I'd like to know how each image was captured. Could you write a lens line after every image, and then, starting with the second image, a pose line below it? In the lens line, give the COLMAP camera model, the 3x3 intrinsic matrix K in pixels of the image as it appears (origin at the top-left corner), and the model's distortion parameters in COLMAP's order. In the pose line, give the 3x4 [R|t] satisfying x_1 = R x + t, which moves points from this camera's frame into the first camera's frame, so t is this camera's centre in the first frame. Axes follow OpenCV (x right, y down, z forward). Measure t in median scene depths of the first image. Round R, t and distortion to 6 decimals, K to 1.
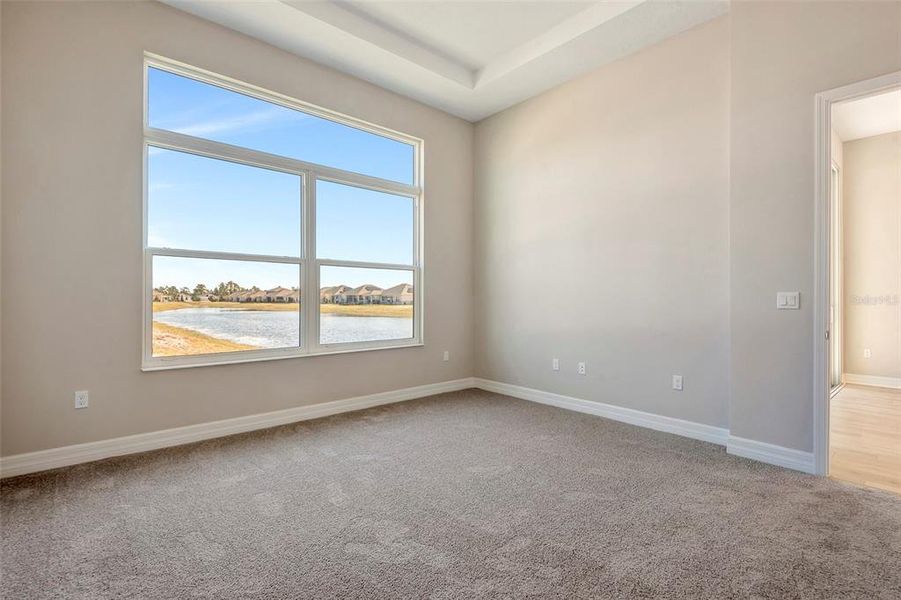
lens RADIAL K [[425.3, 0, 450.7], [0, 425.3, 301.2], [0, 0, 1]] dist [0.021935, -0.005600]
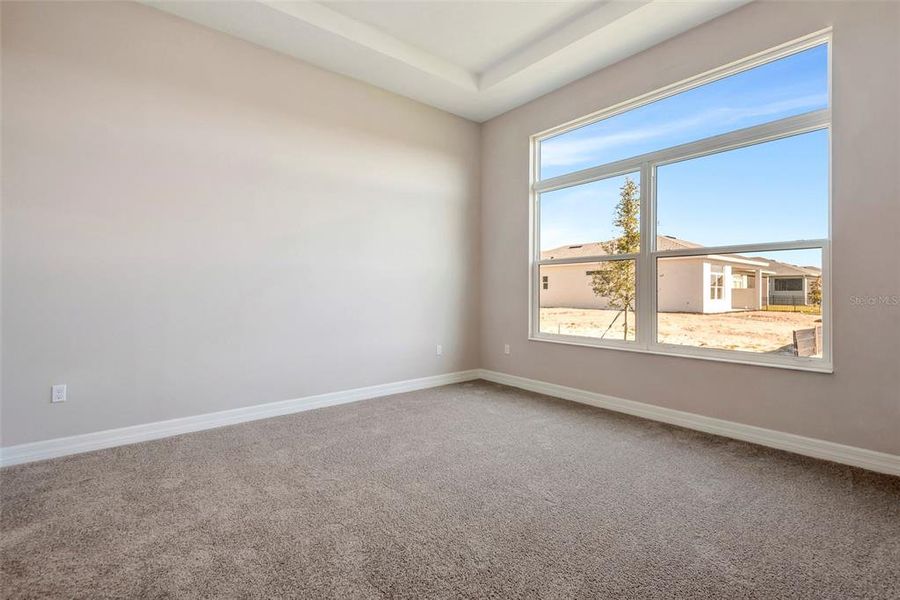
lens RADIAL K [[424.8, 0, 441.4], [0, 424.8, 293.0], [0, 0, 1]] dist [0.021935, -0.005600]
pose [[-0.052922, -0.000880, -0.998598, 0.636356], [-0.010435, 0.999945, -0.000328, -0.002679], [0.998544, 0.010403, -0.052929, 0.563224]]
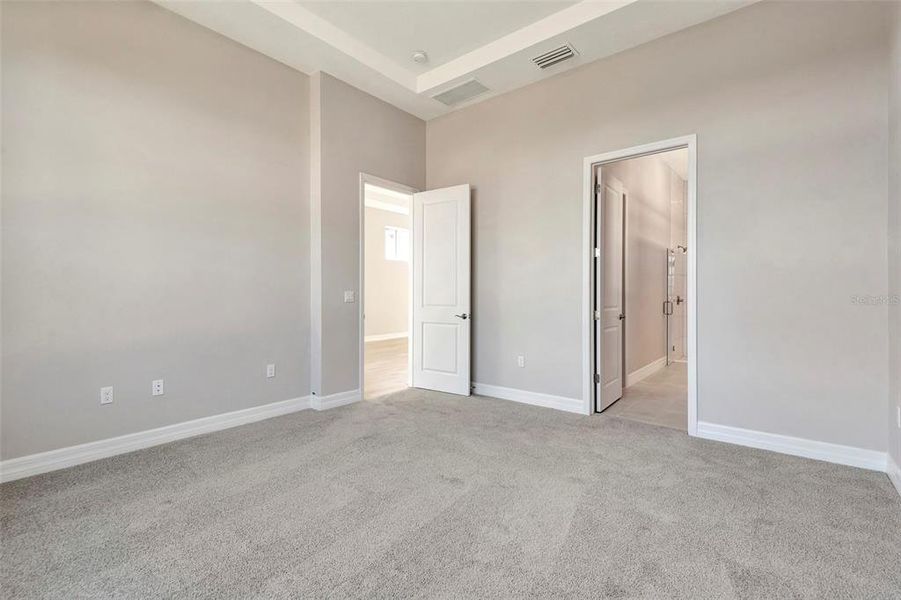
lens RADIAL K [[407.9, 0, 450.4], [0, 407.9, 298.0], [0, 0, 1]] dist [0.001940, 0.000133]
pose [[-0.178909, -0.011545, 0.983798, -0.510891], [0.005799, 0.999901, 0.012788, -0.010378], [-0.983849, 0.007993, -0.178824, 0.622015]]
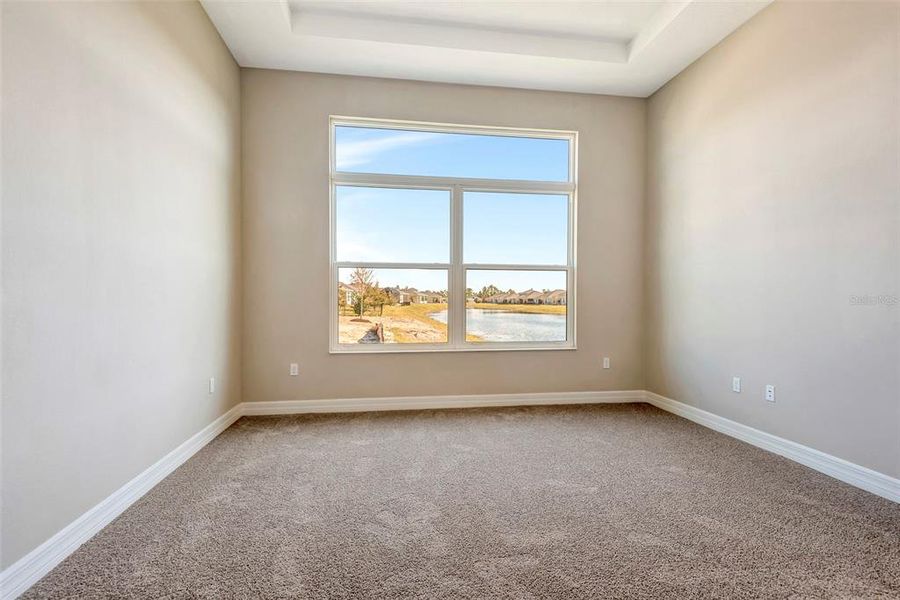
lens RADIAL K [[424.8, 0, 453.3], [0, 424.8, 306.2], [0, 0, 1]] dist [0.021935, -0.005600]
pose [[0.839805, 0.008563, -0.542821, 0.251724], [-0.004684, 0.999953, 0.008527, 0.000796], [0.542868, -0.004618, 0.839805, 0.062650]]
